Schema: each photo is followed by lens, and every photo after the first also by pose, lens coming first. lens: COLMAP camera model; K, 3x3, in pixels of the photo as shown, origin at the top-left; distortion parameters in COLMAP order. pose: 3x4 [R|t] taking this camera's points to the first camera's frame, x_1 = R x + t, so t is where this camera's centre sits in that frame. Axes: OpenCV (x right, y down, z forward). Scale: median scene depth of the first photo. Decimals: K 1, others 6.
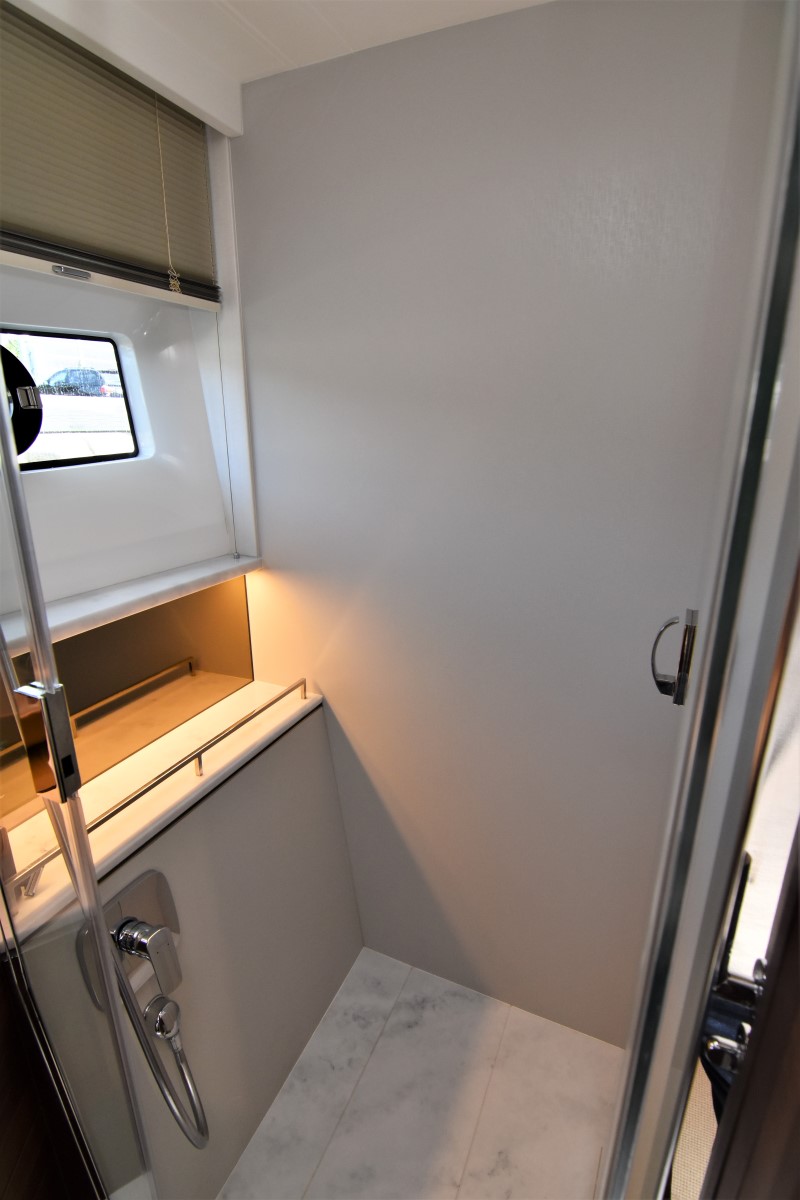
lens RADIAL K [[590.2, 0, 400.0], [0, 590.2, 600.0], [0, 0, 1]] dist [-0.001149, -0.034203]
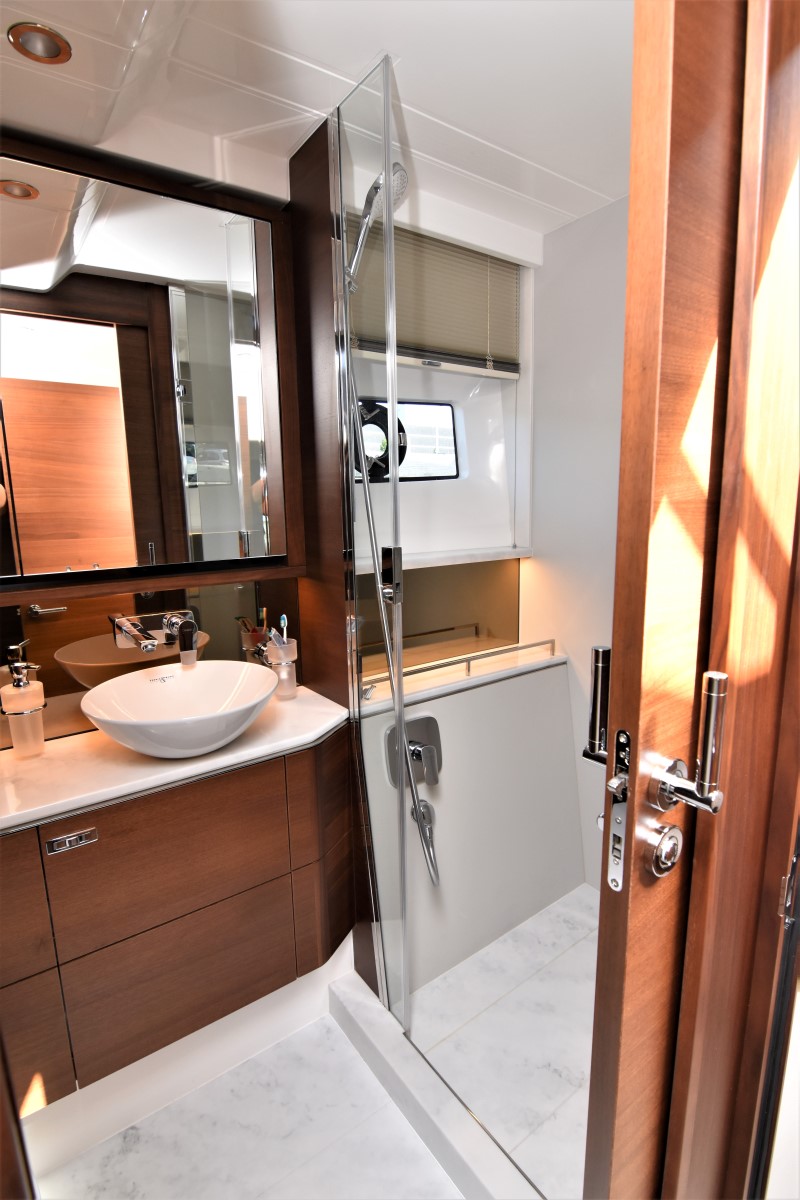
lens RADIAL K [[590.2, 0, 400.0], [0, 590.2, 600.0], [0, 0, 1]] dist [-0.001149, -0.034203]
pose [[0.872644, 0.075532, -0.482480, 0.190992], [-0.126198, 0.989287, -0.073379, 0.210119], [0.471769, 0.124922, 0.872828, -0.376233]]
